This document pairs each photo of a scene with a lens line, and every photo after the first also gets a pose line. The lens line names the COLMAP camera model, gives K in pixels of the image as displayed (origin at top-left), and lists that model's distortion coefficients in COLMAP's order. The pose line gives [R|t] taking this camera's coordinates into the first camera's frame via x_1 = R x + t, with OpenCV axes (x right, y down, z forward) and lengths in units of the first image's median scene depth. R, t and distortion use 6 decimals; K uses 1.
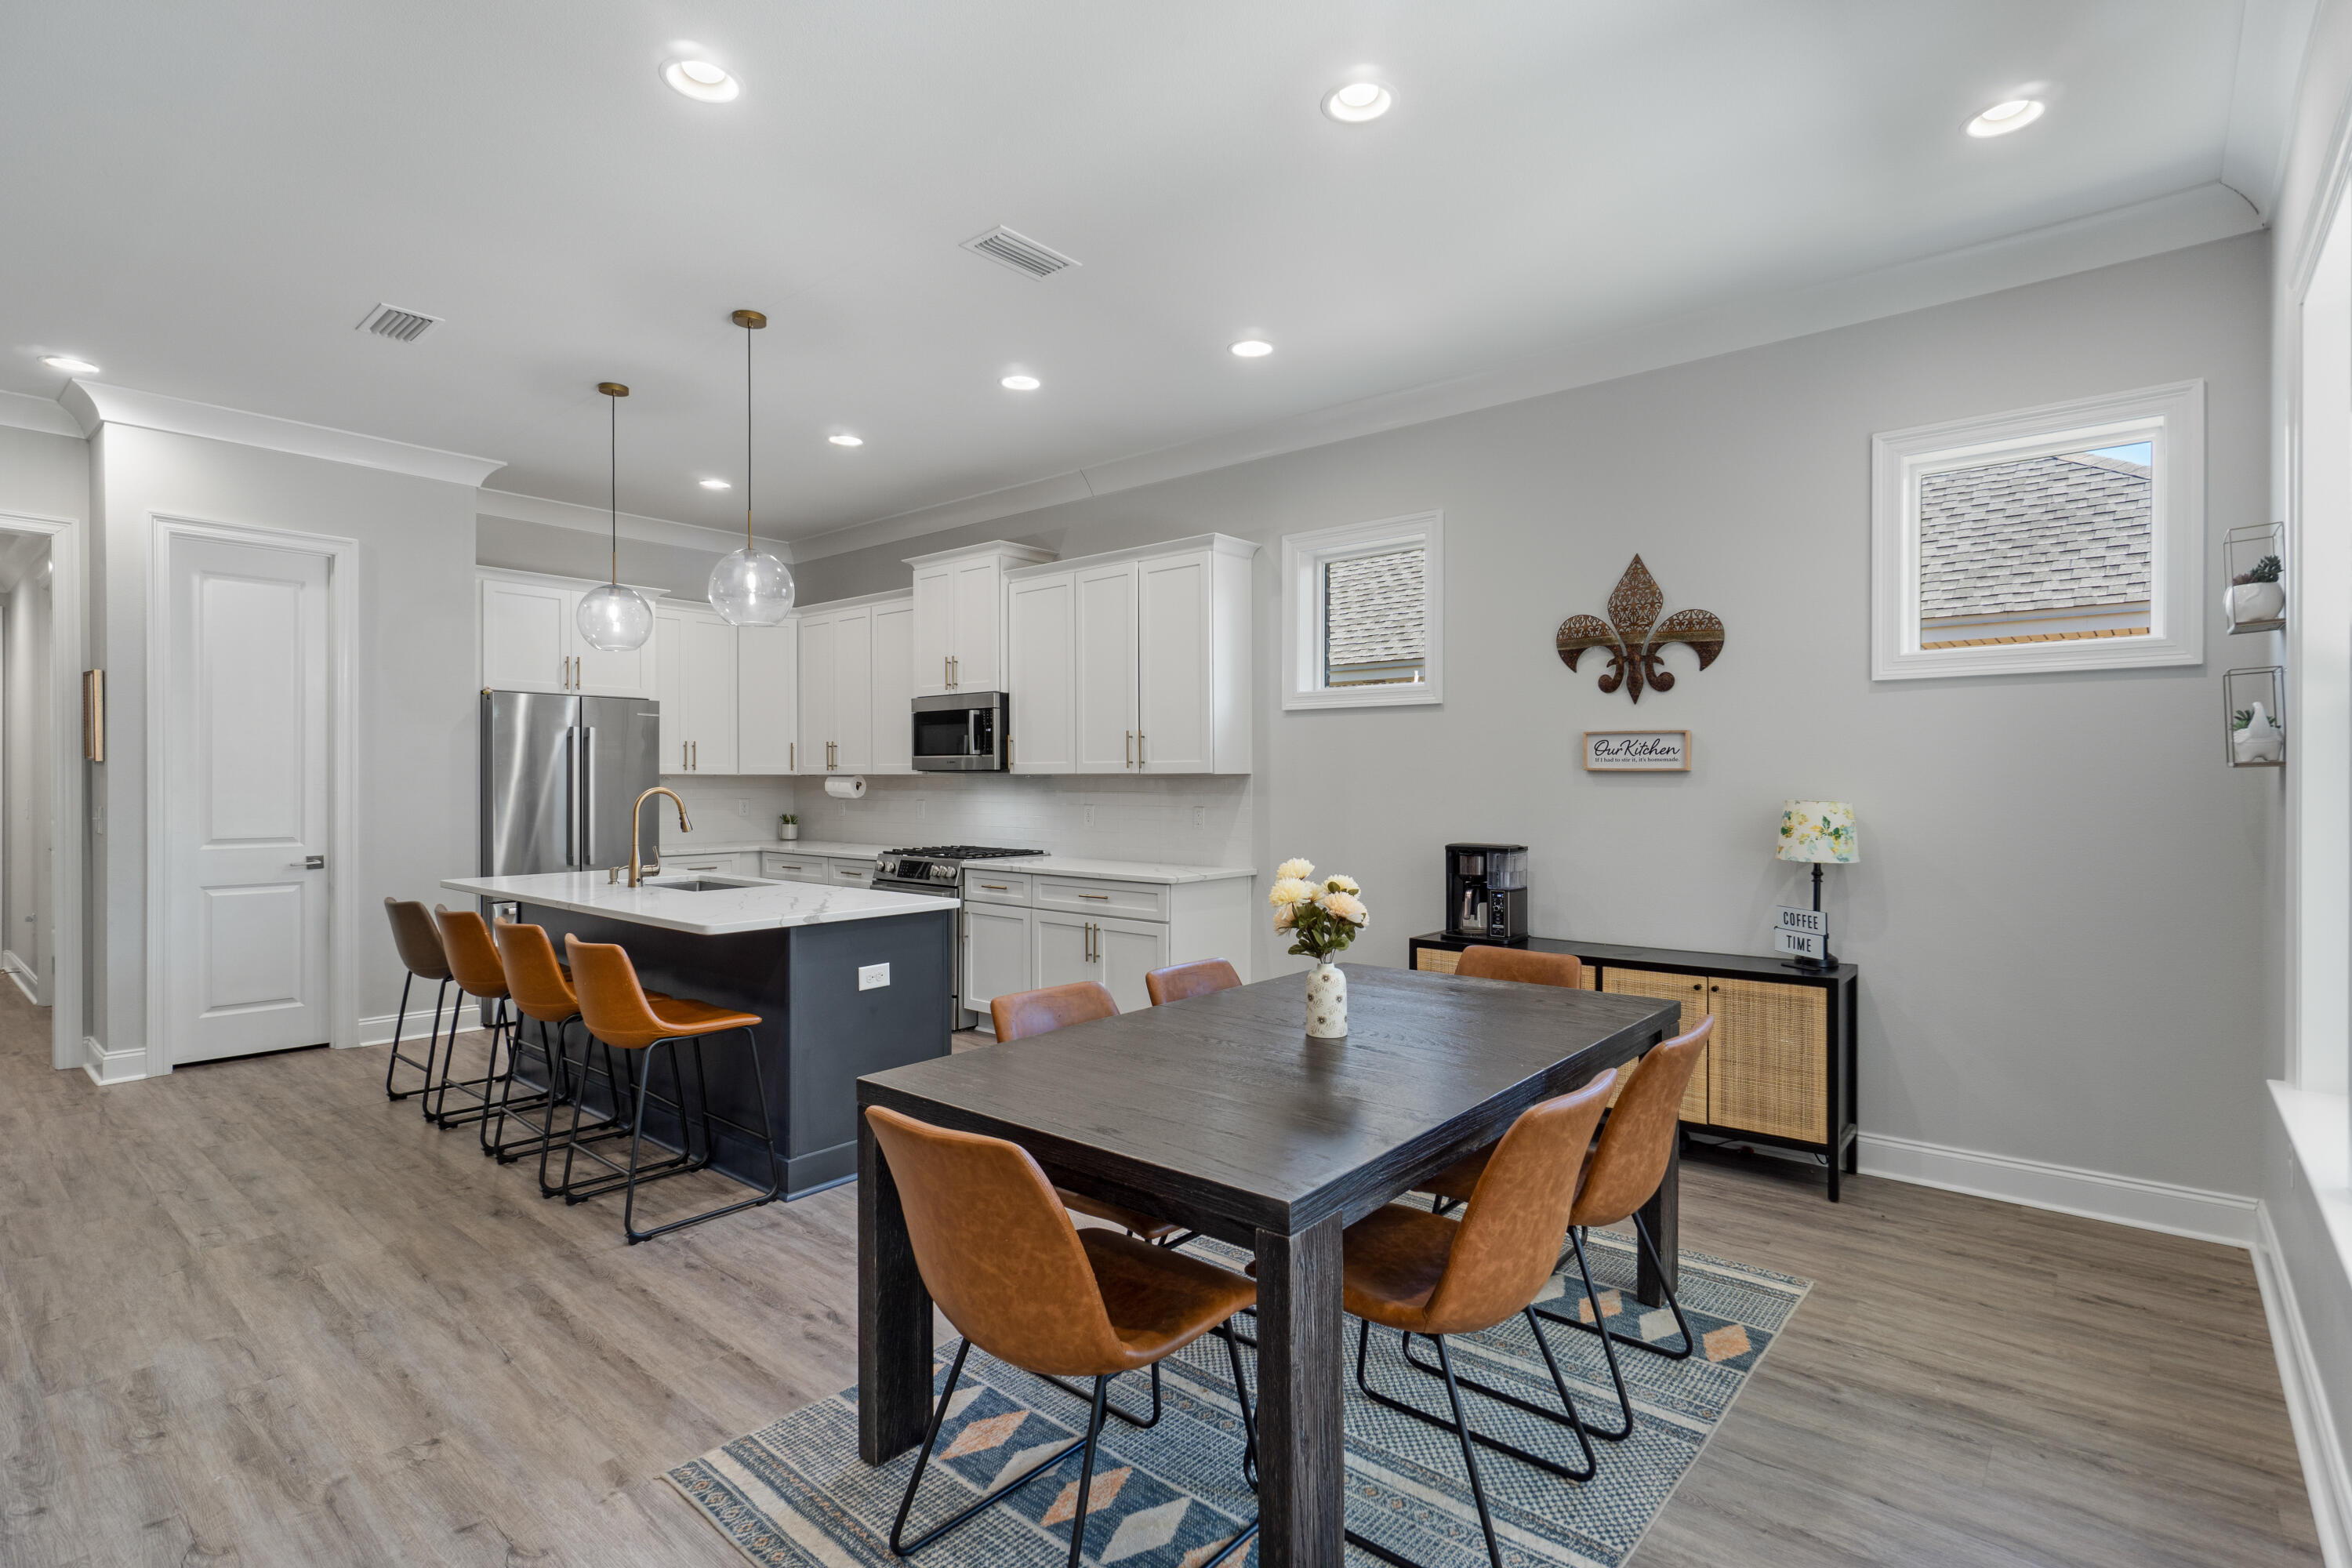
lens RADIAL K [[1122.7, 0, 1176.0], [0, 1122.7, 784.0], [0, 0, 1]] dist [-0.000383, -0.000054]
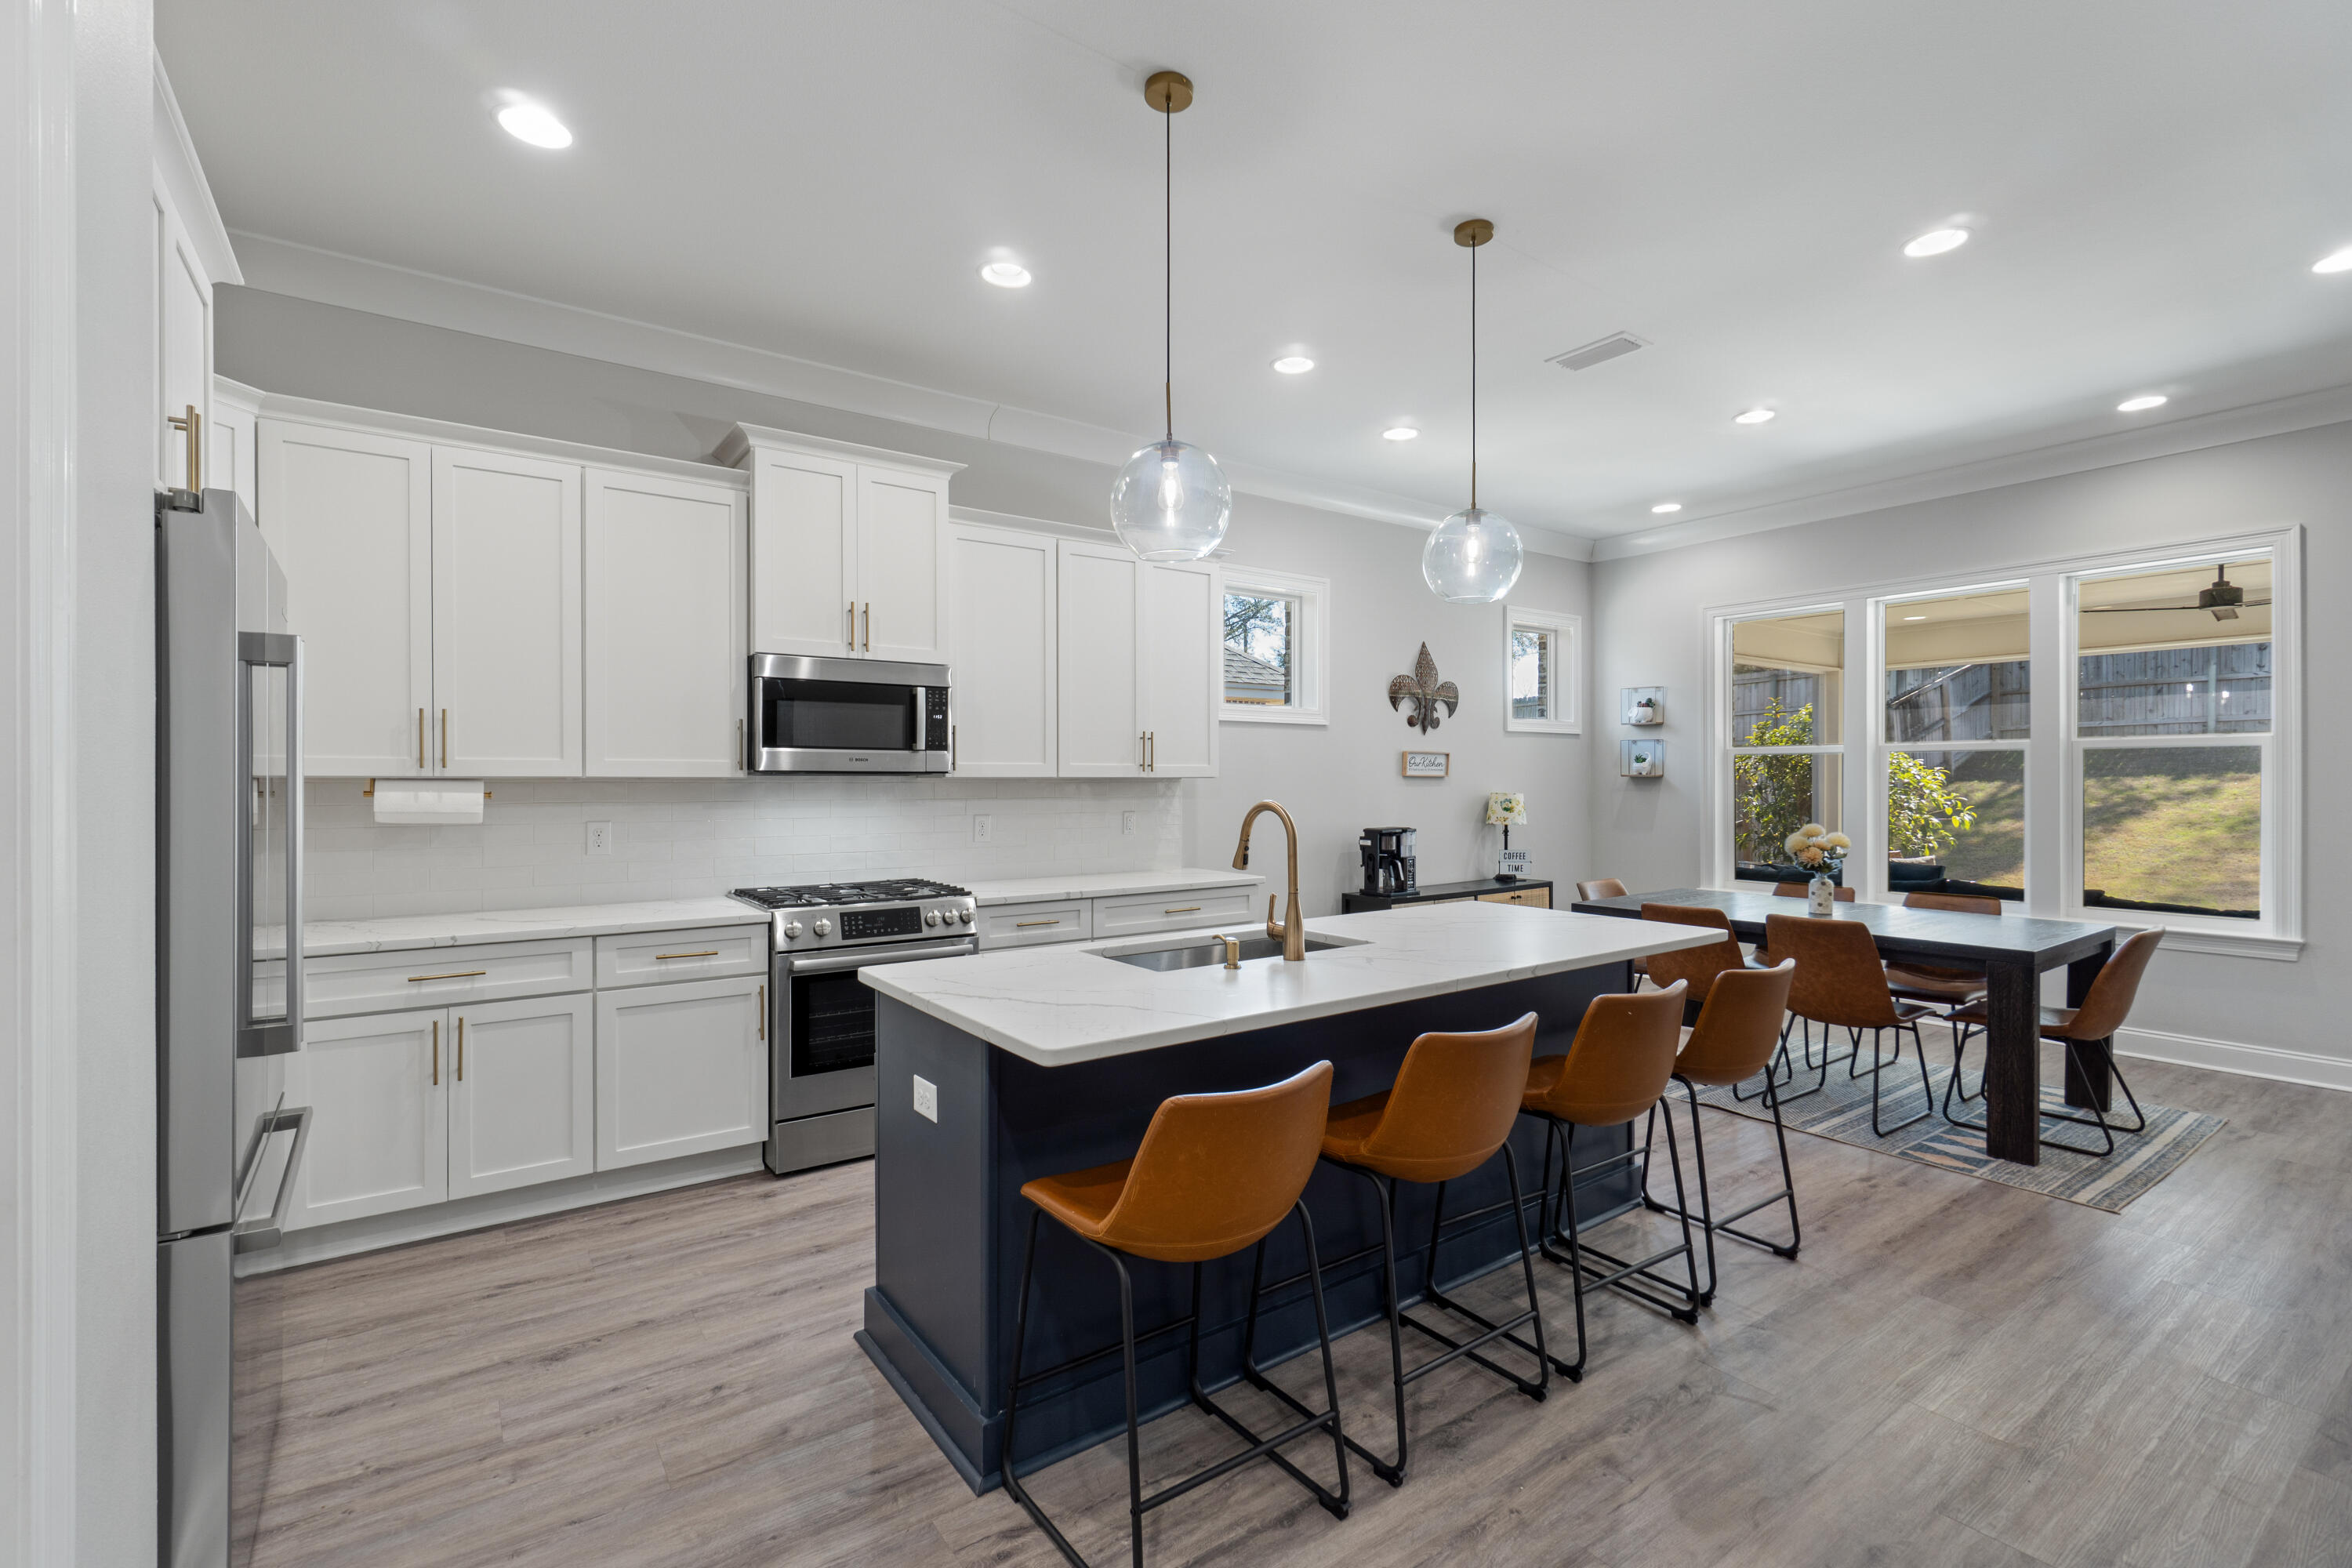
lens RADIAL K [[1049.2, 0, 1176.0], [0, 1049.2, 784.0], [0, 0, 1]] dist [-0.000861, -0.000010]
pose [[0.238084, -0.005294, 0.971230, -1.093492], [0.004695, 0.999980, 0.004299, -0.009305], [-0.971233, 0.003537, 0.238104, 0.949064]]
